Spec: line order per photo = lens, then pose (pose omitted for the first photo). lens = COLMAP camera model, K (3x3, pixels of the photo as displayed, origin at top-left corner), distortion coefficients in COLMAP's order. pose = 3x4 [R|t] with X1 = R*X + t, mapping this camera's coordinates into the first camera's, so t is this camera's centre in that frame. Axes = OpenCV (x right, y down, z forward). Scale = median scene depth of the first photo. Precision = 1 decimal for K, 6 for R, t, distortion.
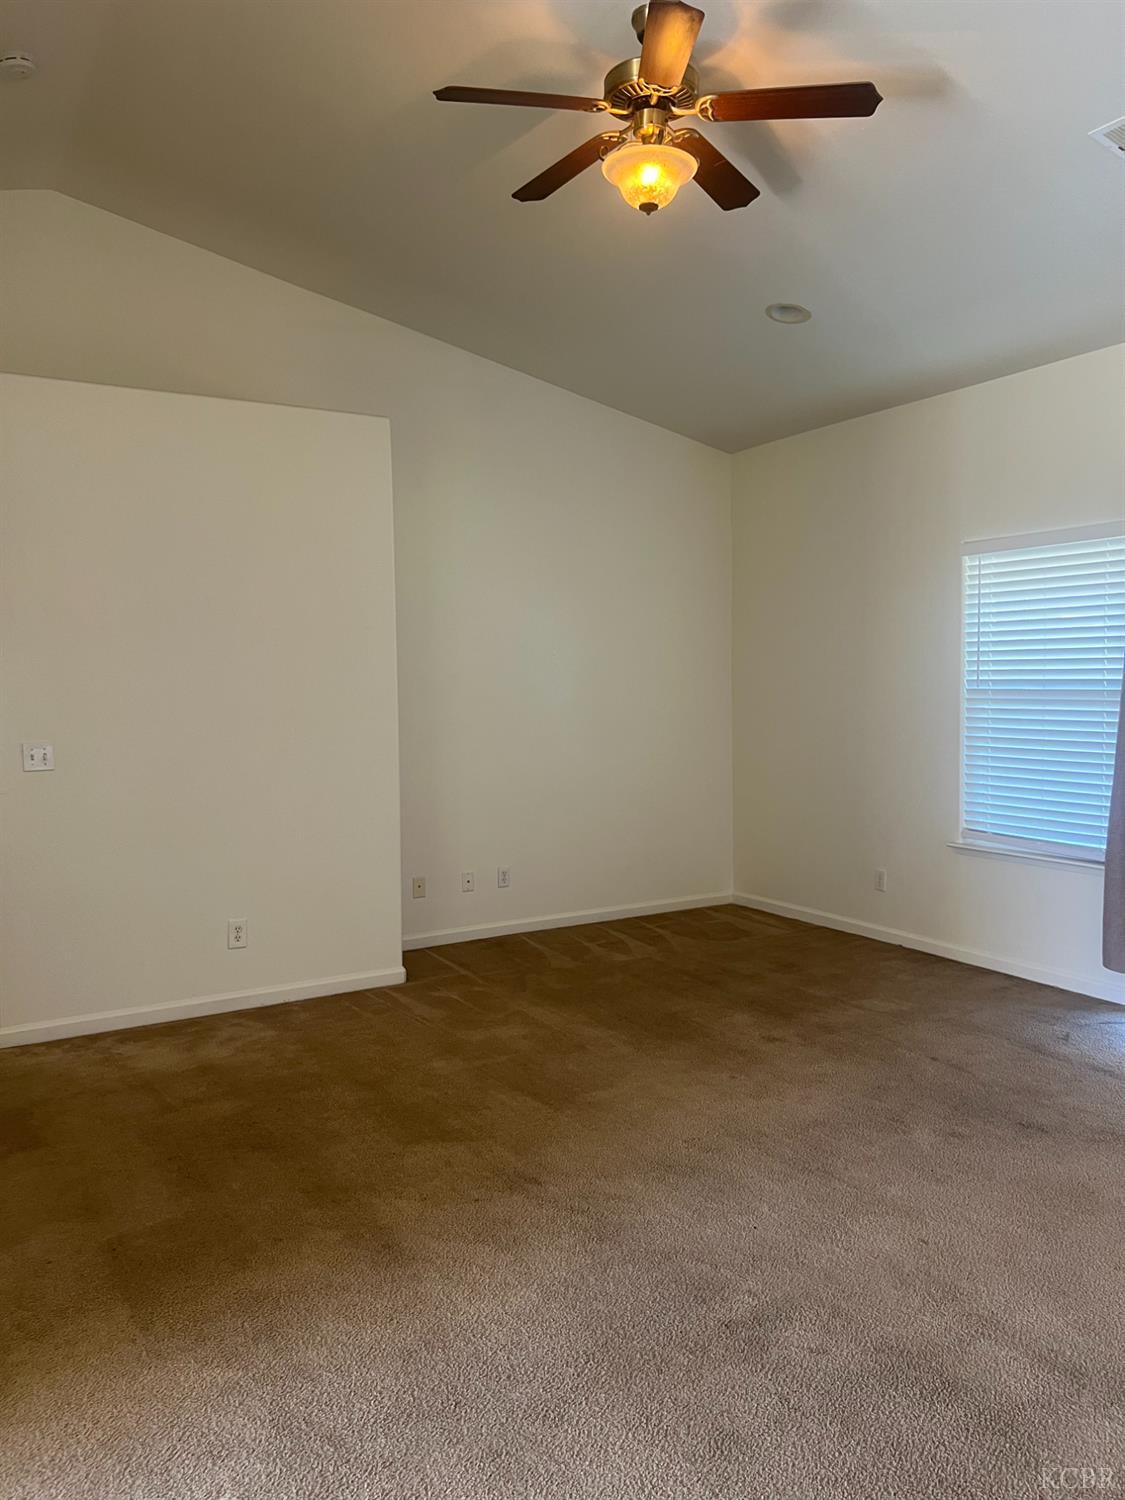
lens RADIAL K [[1140.2, 0, 564.1], [0, 1140.2, 743.0], [0, 0, 1]] dist [0.047840, -0.044132]
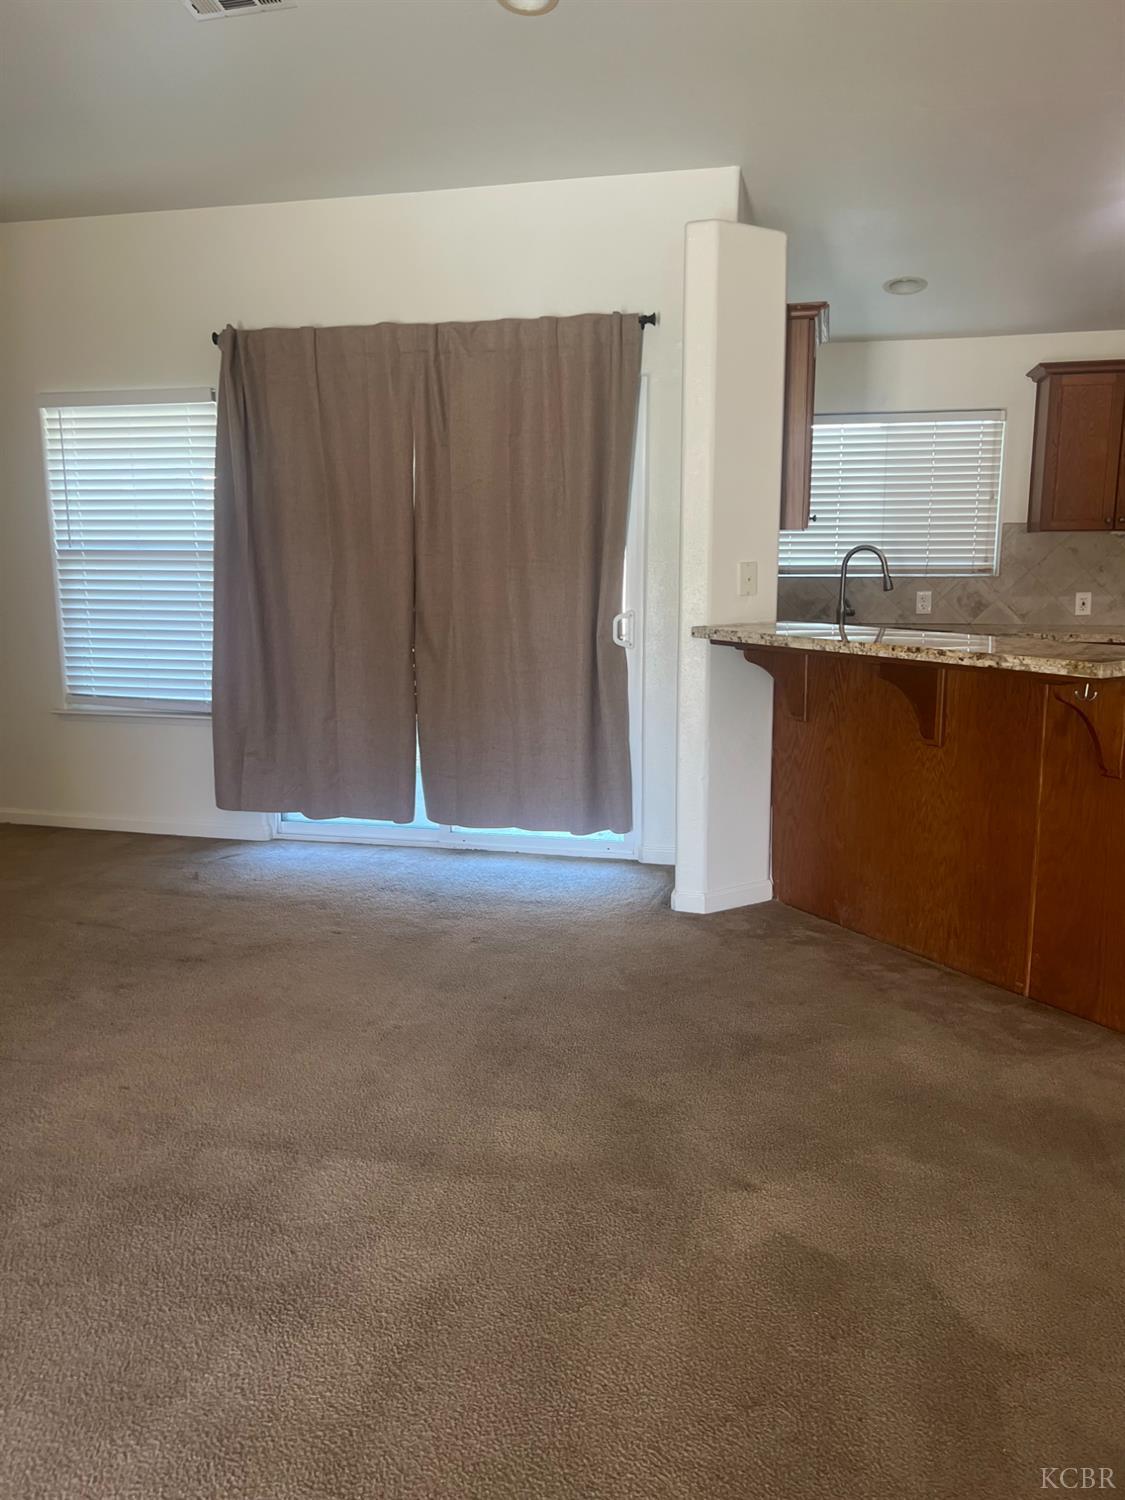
lens RADIAL K [[1140.2, 0, 533.2], [0, 1140.2, 751.6], [0, 0, 1]] dist [0.047840, -0.044132]
pose [[0.698965, -0.115459, 0.705774, -0.096525], [0.034956, 0.991218, 0.127536, 0.016005], [-0.714301, -0.064472, 0.696863, 0.040290]]
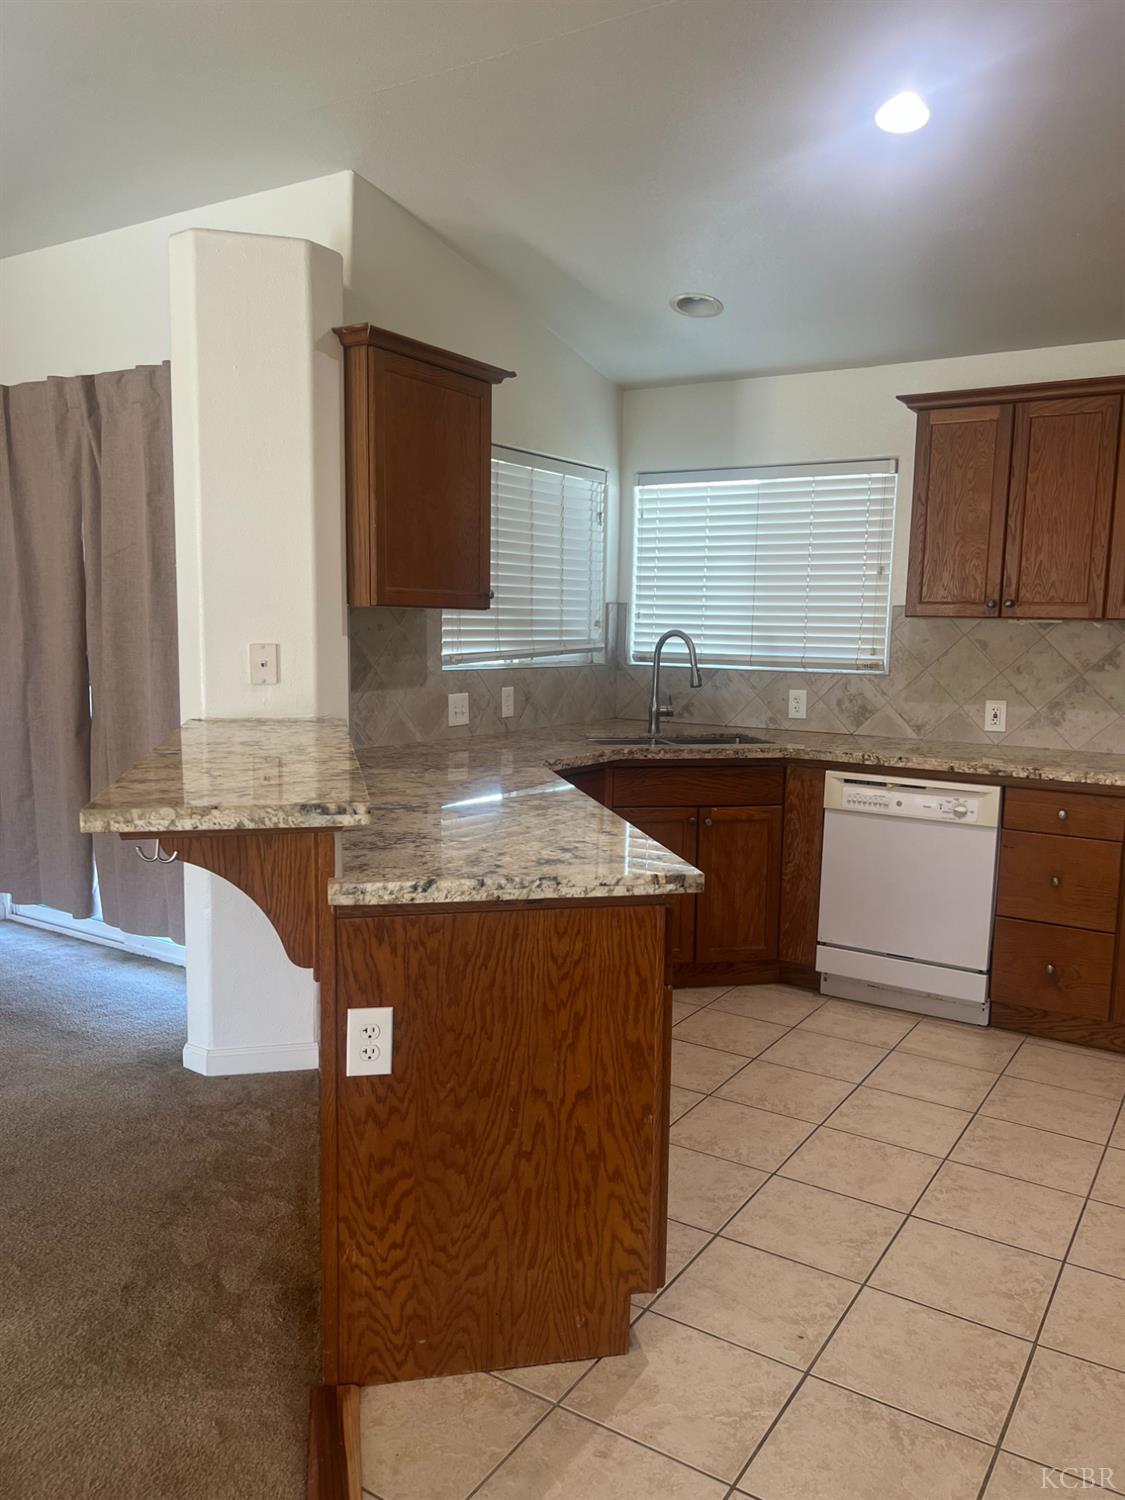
lens RADIAL K [[1140.2, 0, 563.5], [0, 1140.2, 753.7], [0, 0, 1]] dist [0.047840, -0.044132]
pose [[0.896665, -0.020229, 0.442246, 0.715458], [-0.006486, 0.998248, 0.058813, 0.015425], [-0.442661, -0.055604, 0.894963, -0.249571]]
